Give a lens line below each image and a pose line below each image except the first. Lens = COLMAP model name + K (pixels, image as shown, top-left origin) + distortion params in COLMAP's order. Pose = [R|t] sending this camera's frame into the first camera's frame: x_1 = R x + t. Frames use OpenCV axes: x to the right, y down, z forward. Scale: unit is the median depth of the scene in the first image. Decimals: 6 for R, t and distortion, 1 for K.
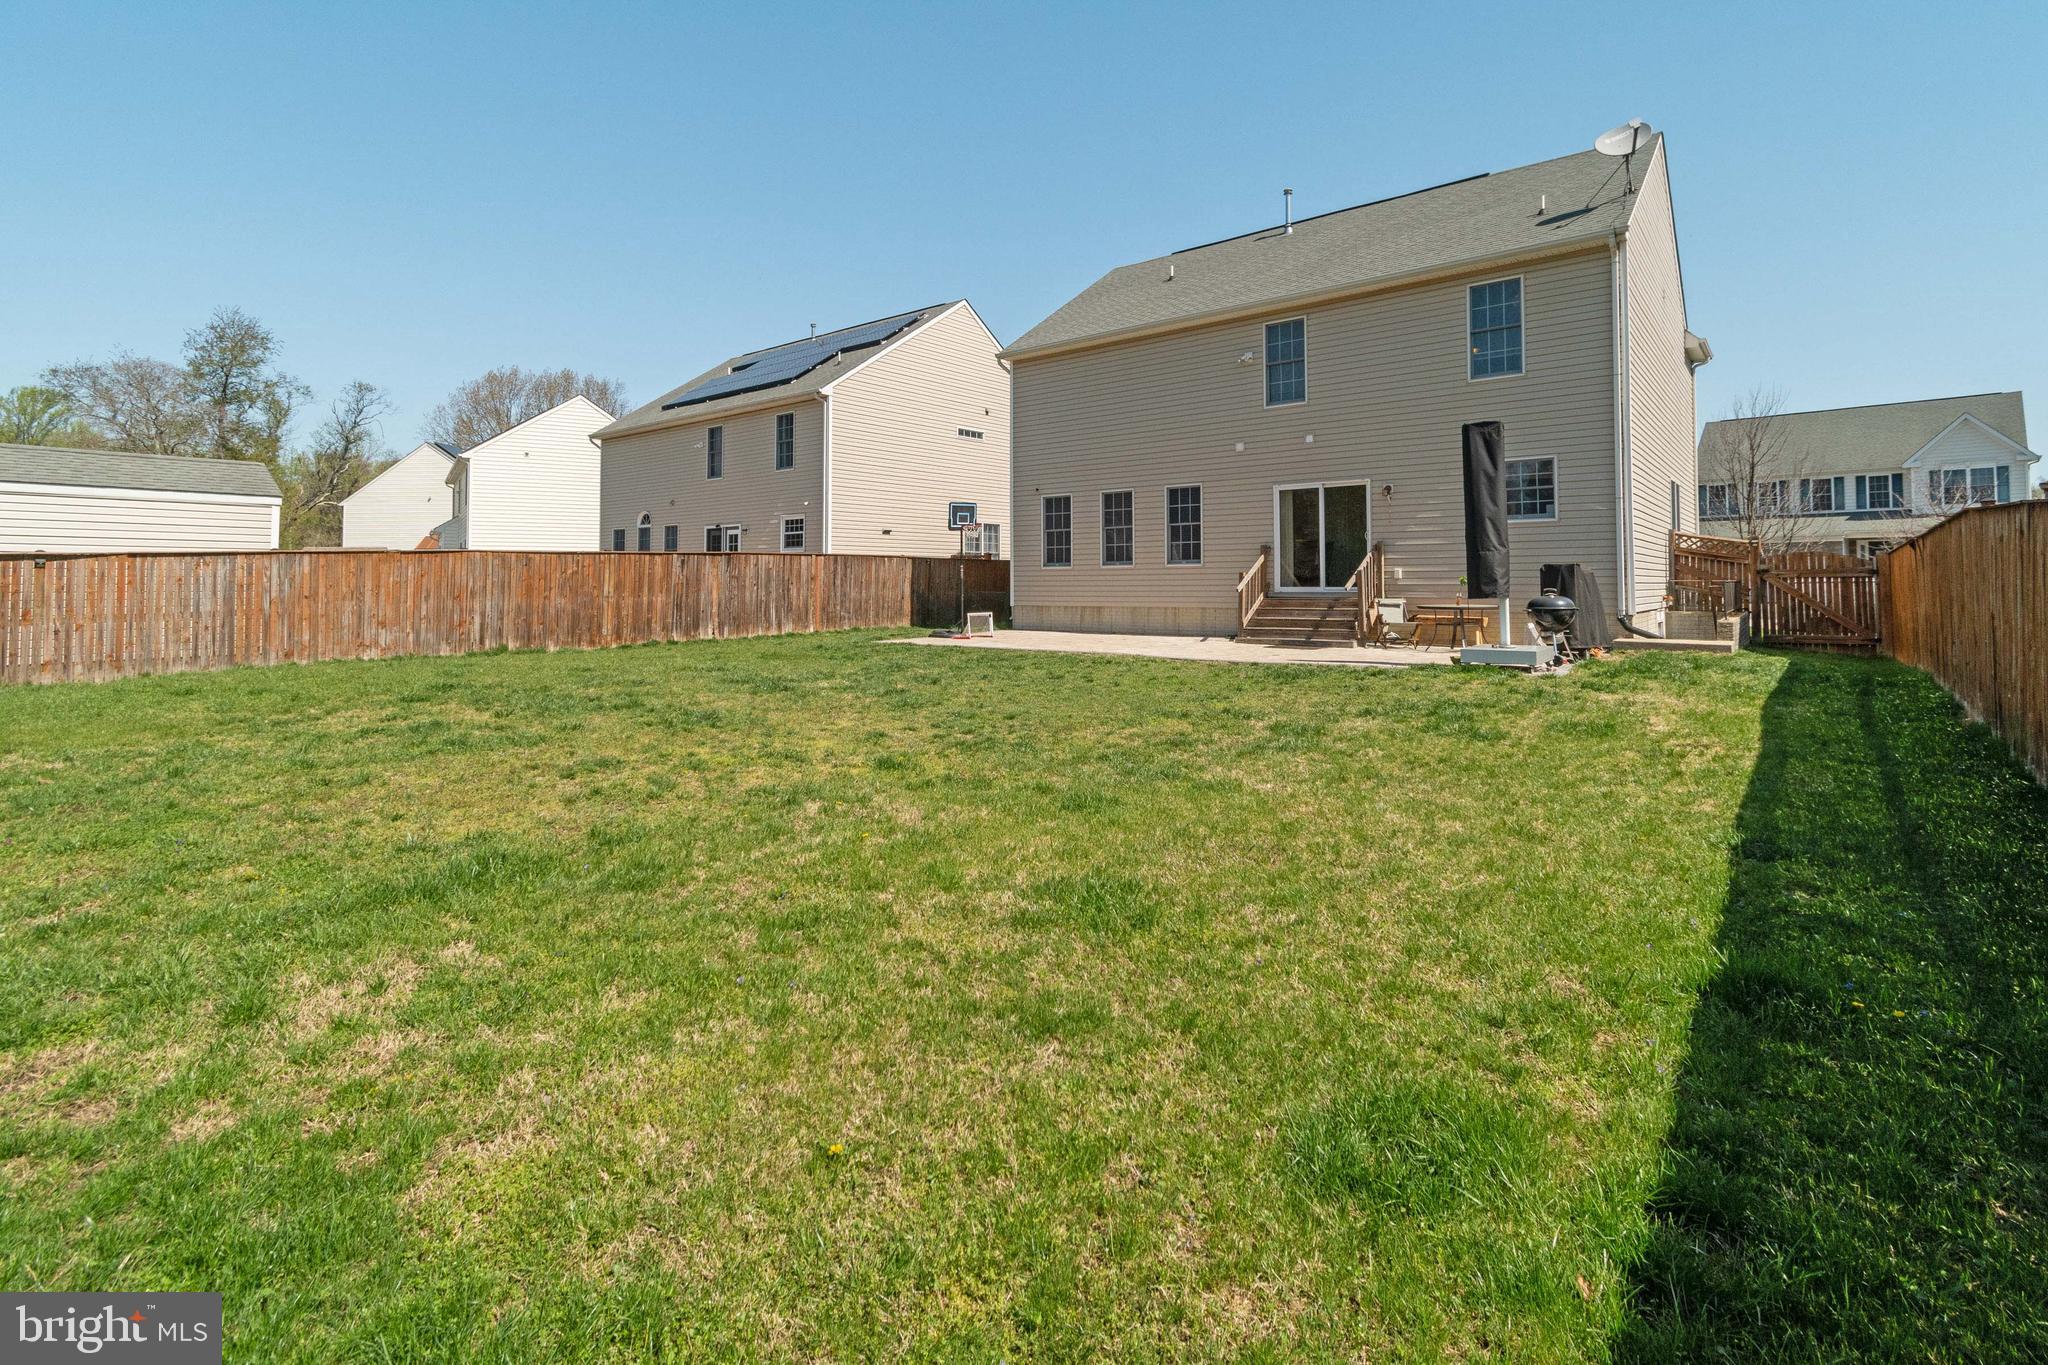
lens RADIAL K [[931.2, 0, 1022.9], [0, 931.2, 557.4], [0, 0, 1]] dist [0.001700, 0.000472]
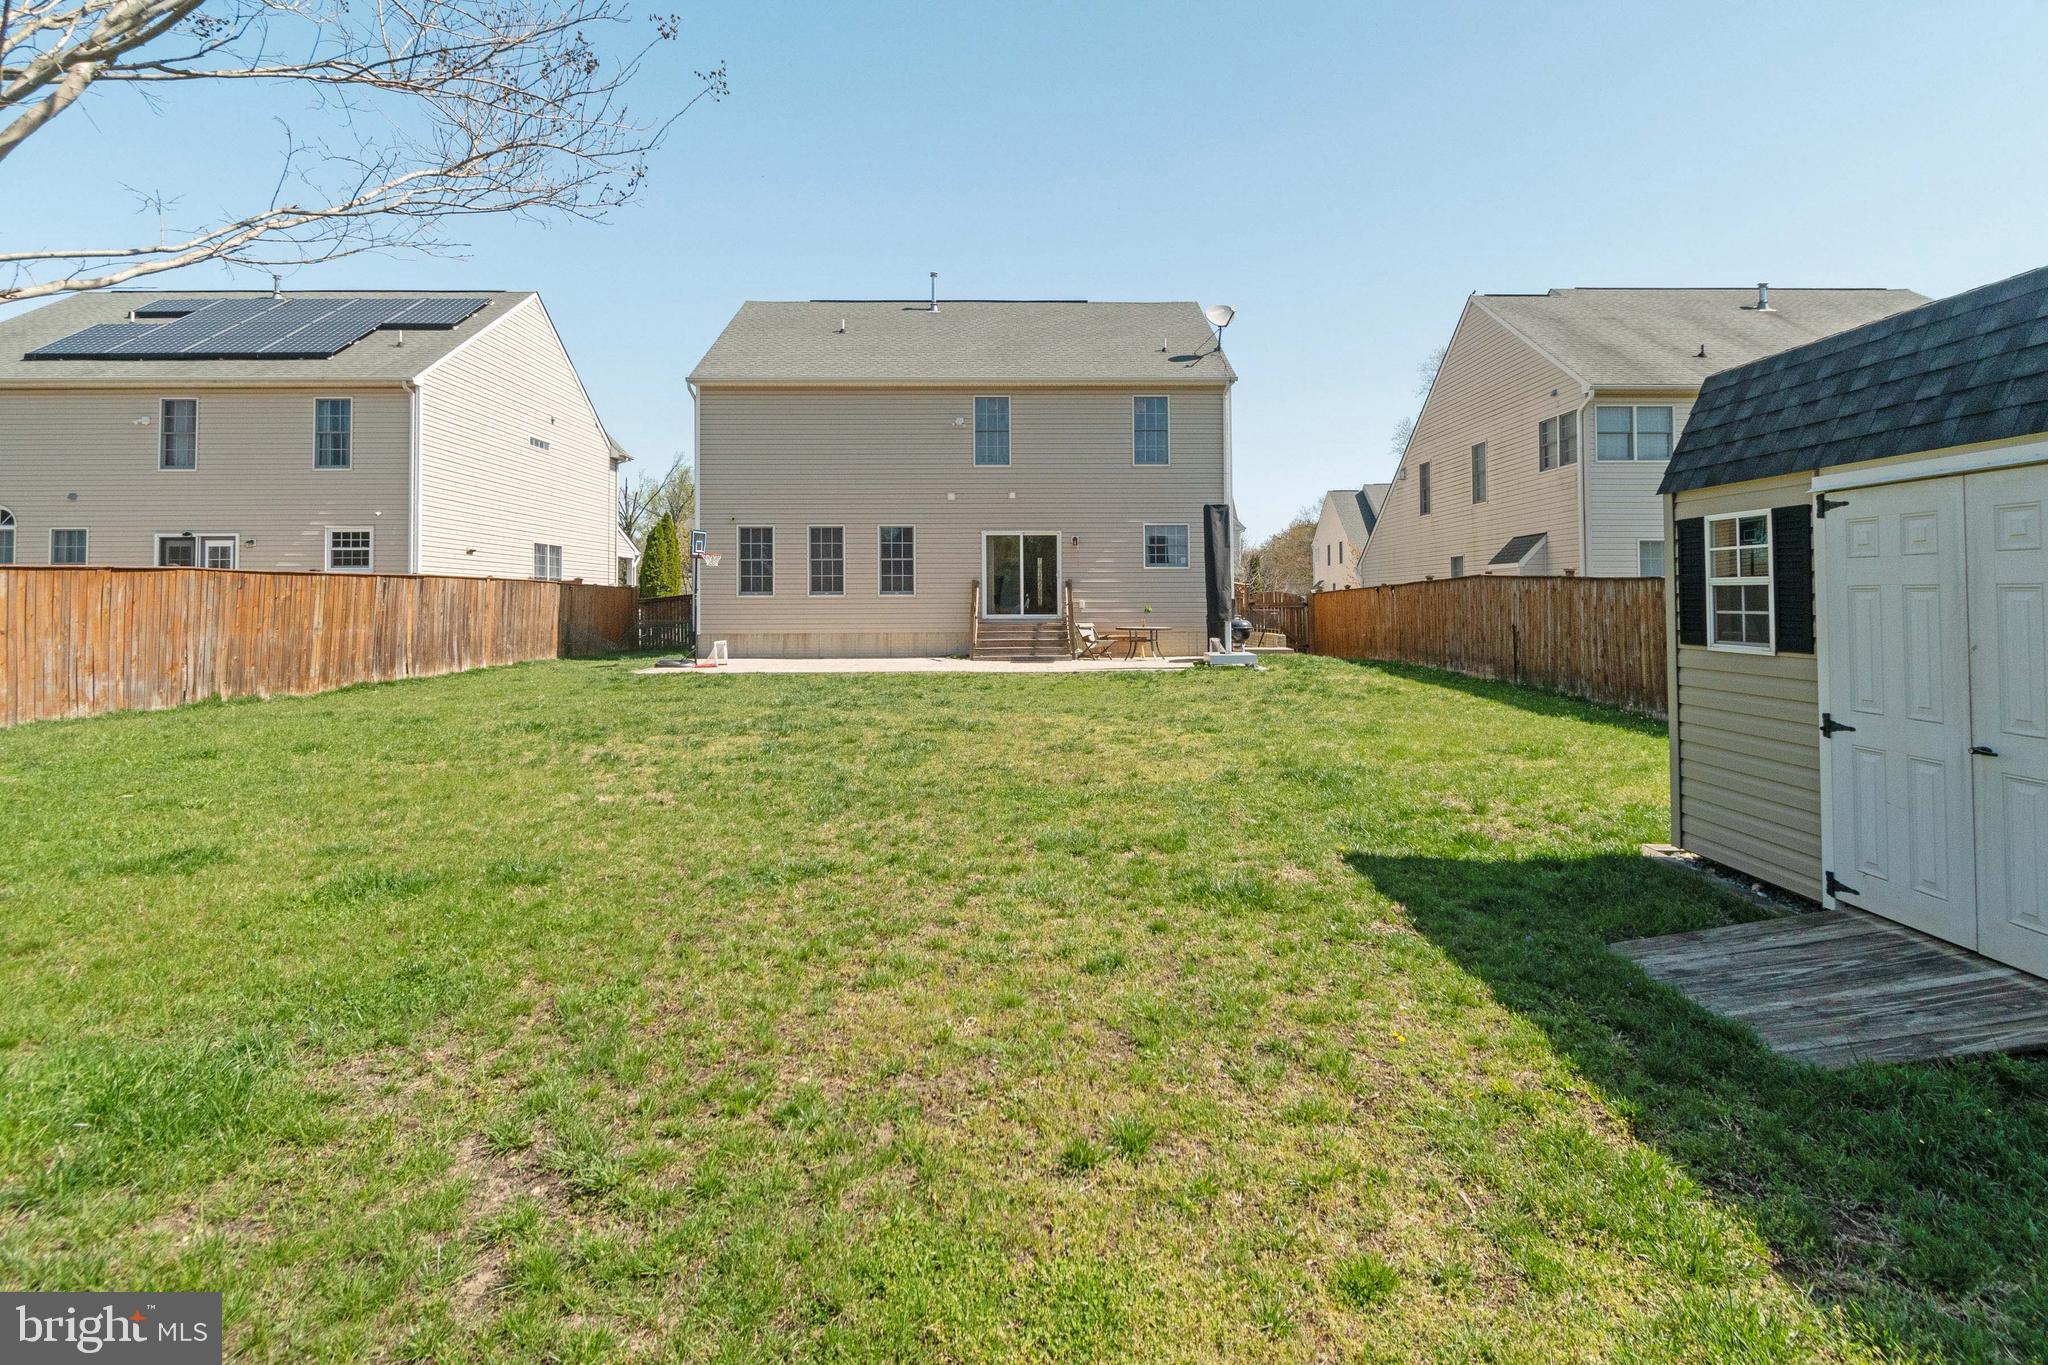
lens RADIAL K [[982.7, 0, 1018.6], [0, 982.7, 579.8], [0, 0, 1]] dist [-0.001710, -0.000010]
pose [[0.785945, 0.019162, 0.618000, -0.449079], [-0.017116, 0.999811, -0.009234, -0.002350], [-0.618060, -0.003321, 0.786124, -0.032310]]
